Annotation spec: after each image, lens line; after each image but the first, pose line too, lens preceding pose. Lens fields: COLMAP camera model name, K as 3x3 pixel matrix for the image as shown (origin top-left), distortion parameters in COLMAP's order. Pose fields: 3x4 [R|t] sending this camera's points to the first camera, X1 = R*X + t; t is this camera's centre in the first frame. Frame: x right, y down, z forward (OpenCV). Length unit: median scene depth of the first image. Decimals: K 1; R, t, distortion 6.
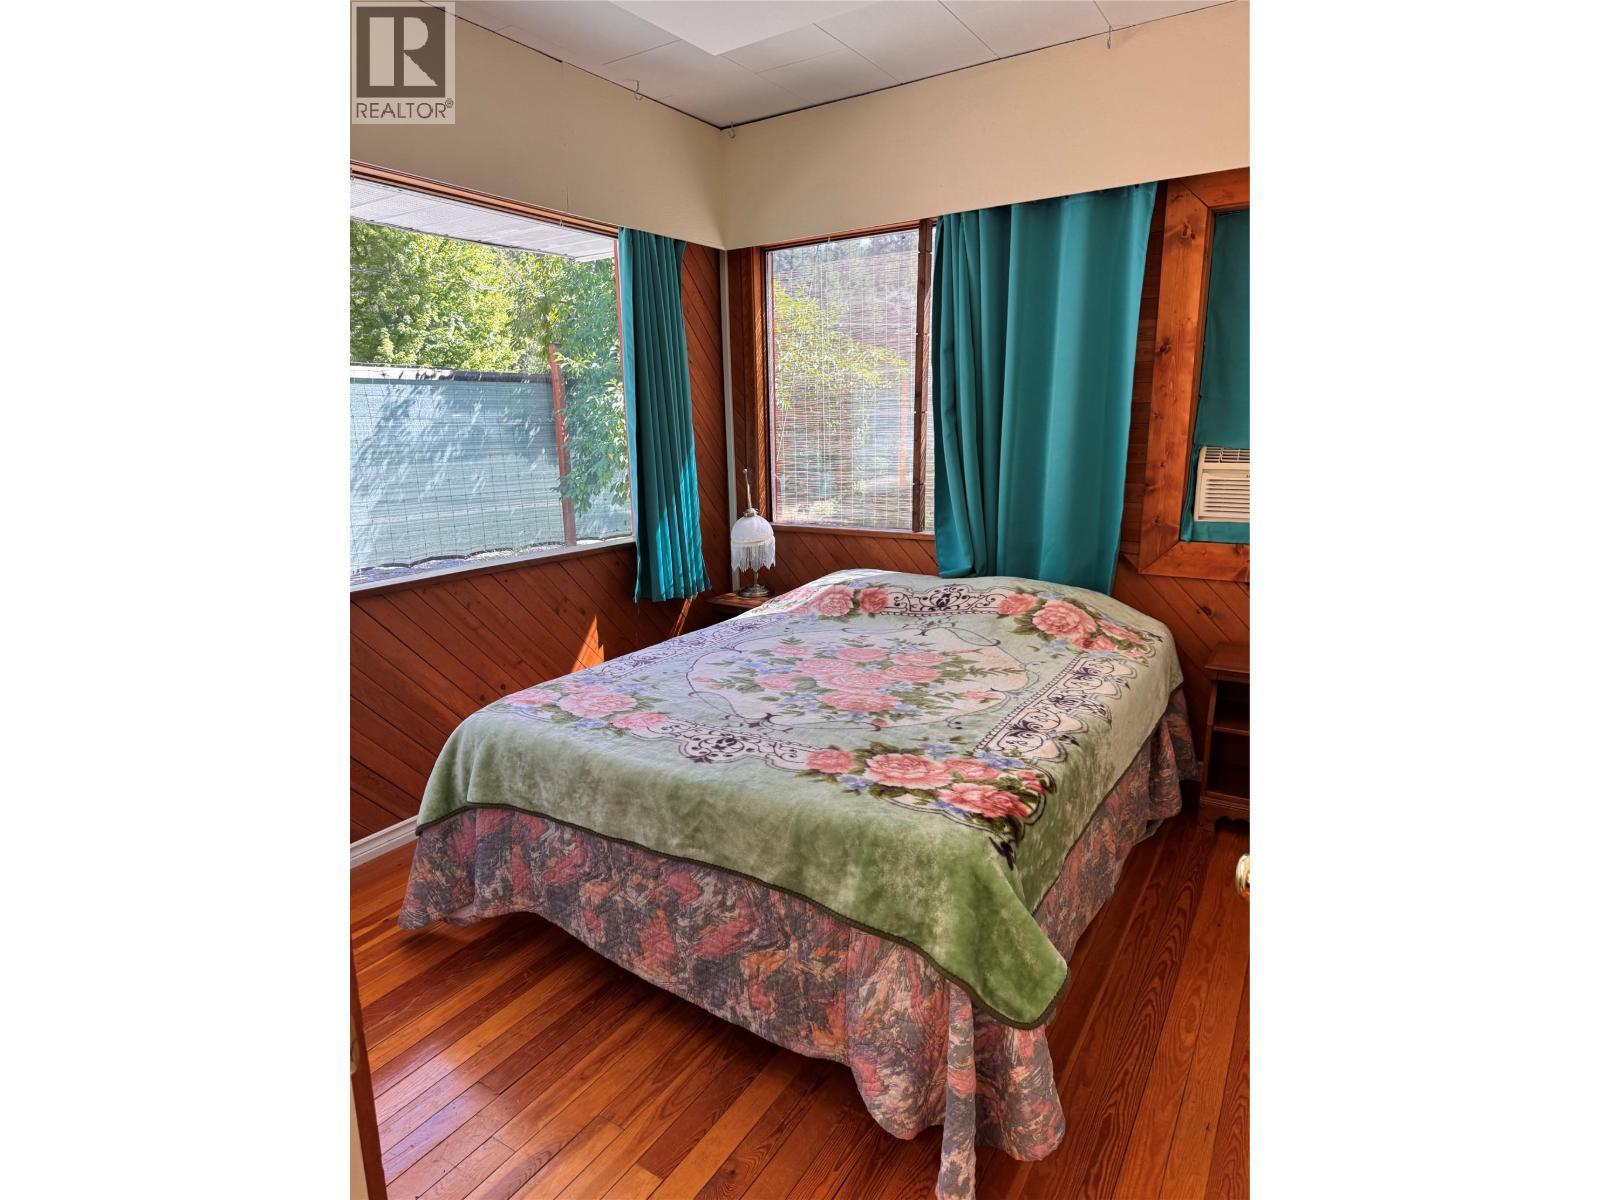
lens RADIAL K [[882.8, 0, 800.0], [0, 882.8, 600.0], [0, 0, 1]] dist [0.003817, -0.000294]
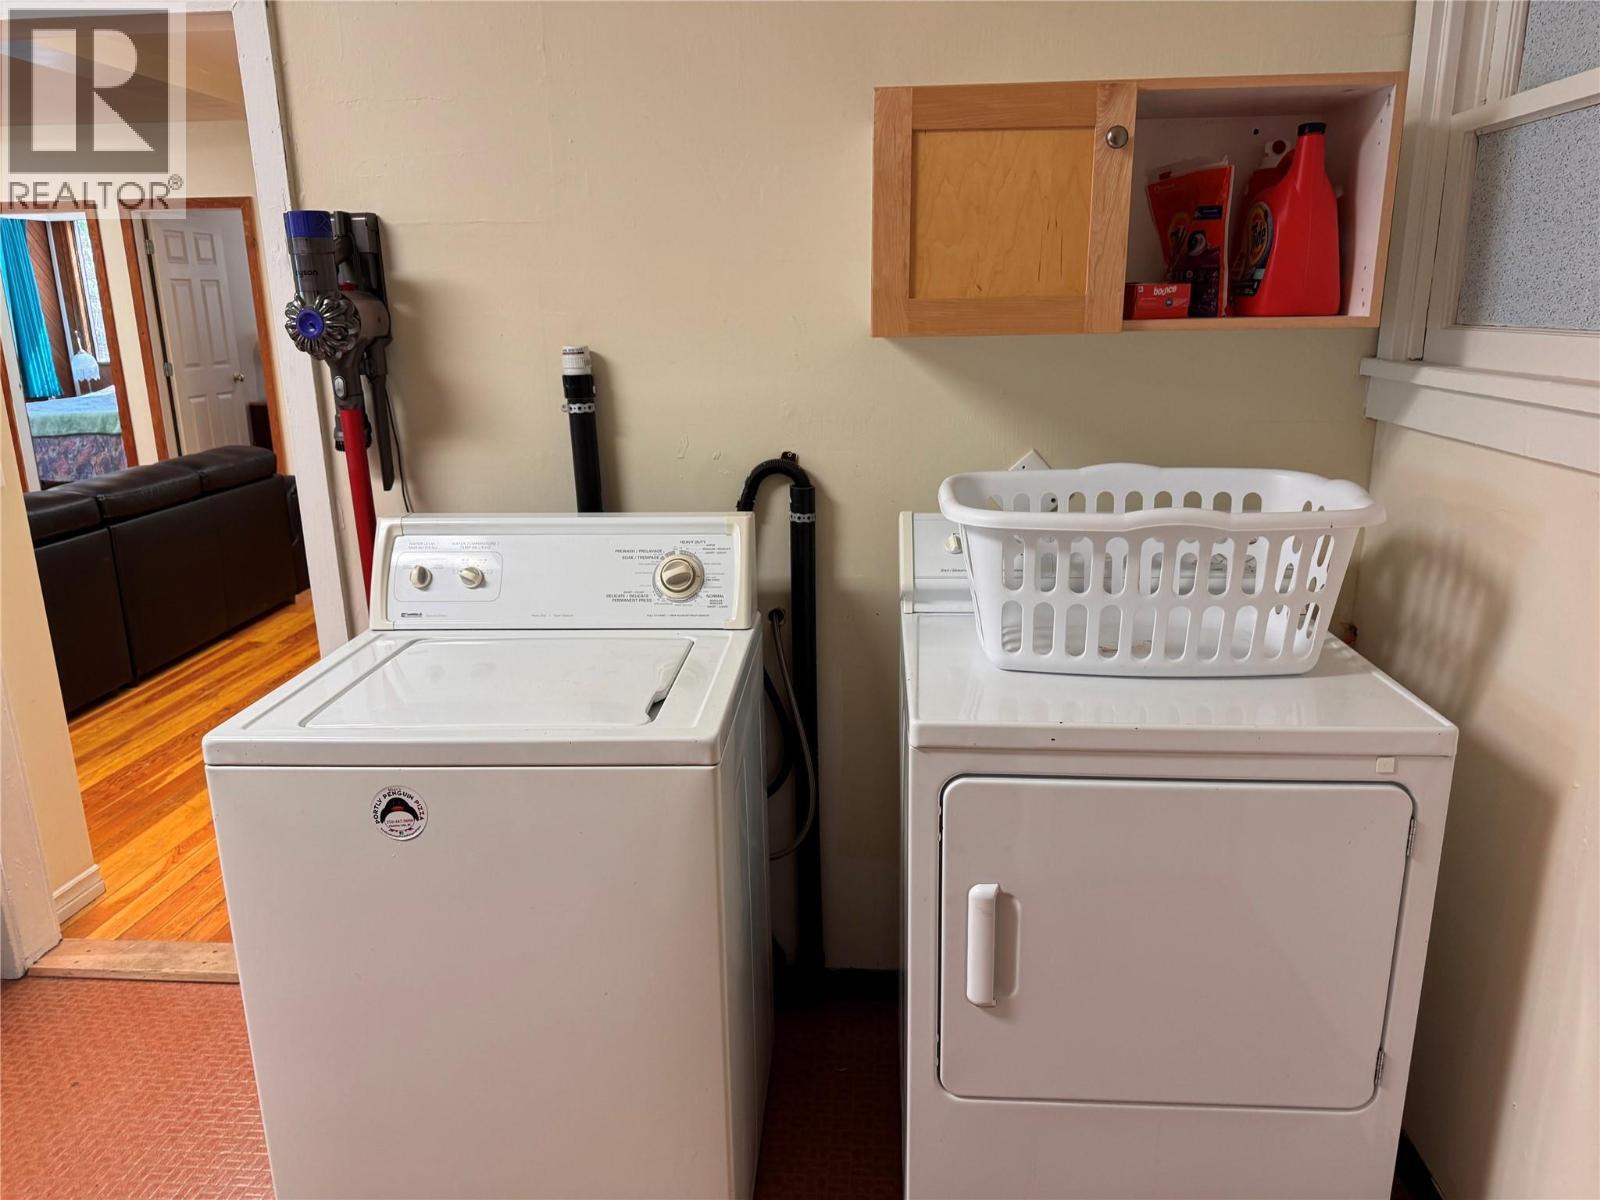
lens RADIAL K [[1141.5, 0, 800.0], [0, 1141.5, 600.0], [0, 0, 1]] dist [0.004470, -0.008434]
pose [[0.882745, -0.115034, 0.455553, 0.144432], [0.092215, 0.993126, 0.072091, 0.441500], [-0.460714, -0.021629, 0.887285, -2.163794]]
